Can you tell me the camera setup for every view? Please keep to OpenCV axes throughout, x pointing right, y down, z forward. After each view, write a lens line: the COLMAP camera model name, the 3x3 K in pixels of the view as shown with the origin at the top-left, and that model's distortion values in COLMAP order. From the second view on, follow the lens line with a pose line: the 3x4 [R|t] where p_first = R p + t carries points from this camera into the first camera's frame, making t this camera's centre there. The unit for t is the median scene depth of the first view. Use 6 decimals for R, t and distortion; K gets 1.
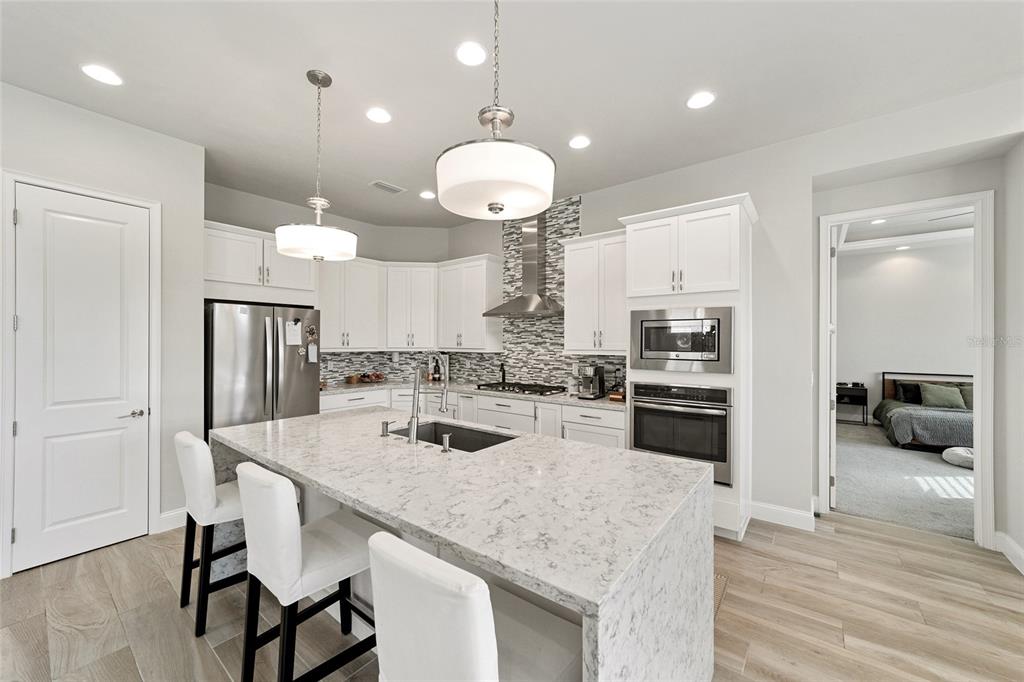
lens RADIAL K [[398.2, 0, 509.1], [0, 398.2, 340.9], [0, 0, 1]] dist [-0.000605, -0.000057]
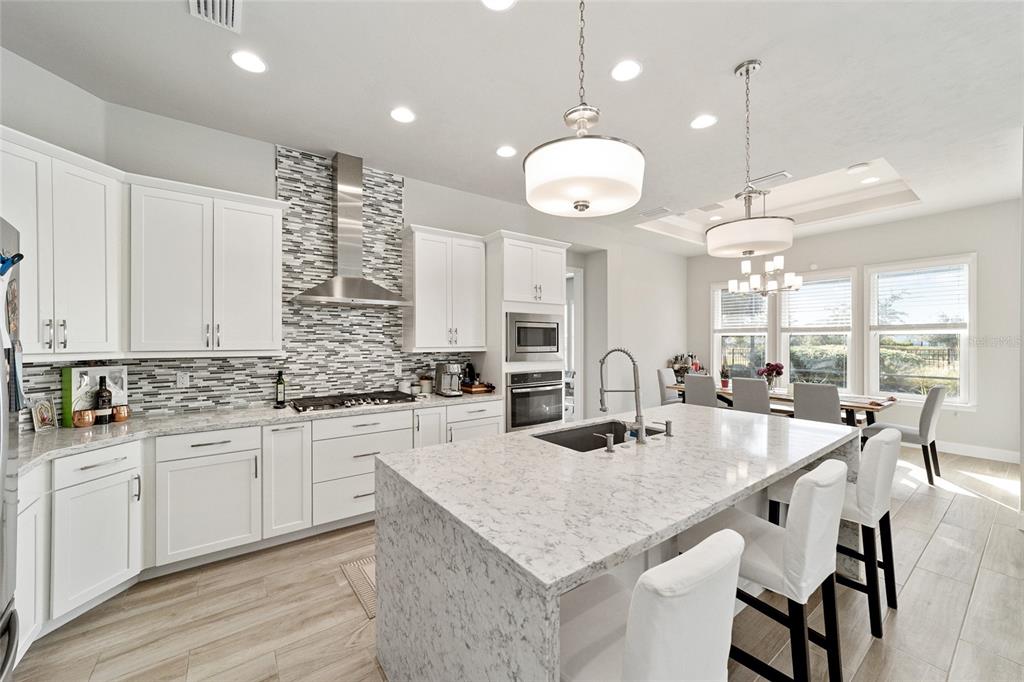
lens RADIAL K [[398.2, 0, 509.1], [0, 398.2, 340.9], [0, 0, 1]] dist [-0.000605, -0.000057]
pose [[0.265708, -0.006587, 0.964031, -0.590778], [-0.002739, 0.999967, 0.007588, -0.000519], [-0.964050, -0.004657, 0.265681, 0.490537]]
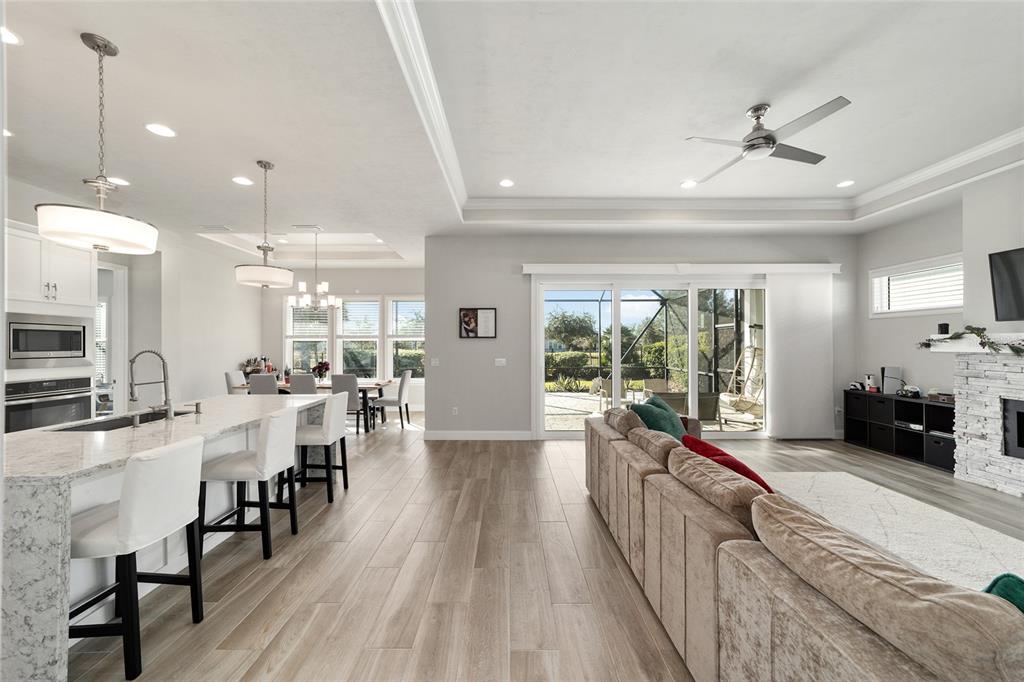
lens RADIAL K [[399.0, 0, 512.0], [0, 399.0, 341.0], [0, 0, 1]] dist [-0.000672, 0.005105]
pose [[-0.612859, 0.004266, 0.790181, -0.925348], [-0.003205, 0.999964, -0.007884, 0.000718], [-0.790186, -0.007365, -0.612823, 0.427401]]
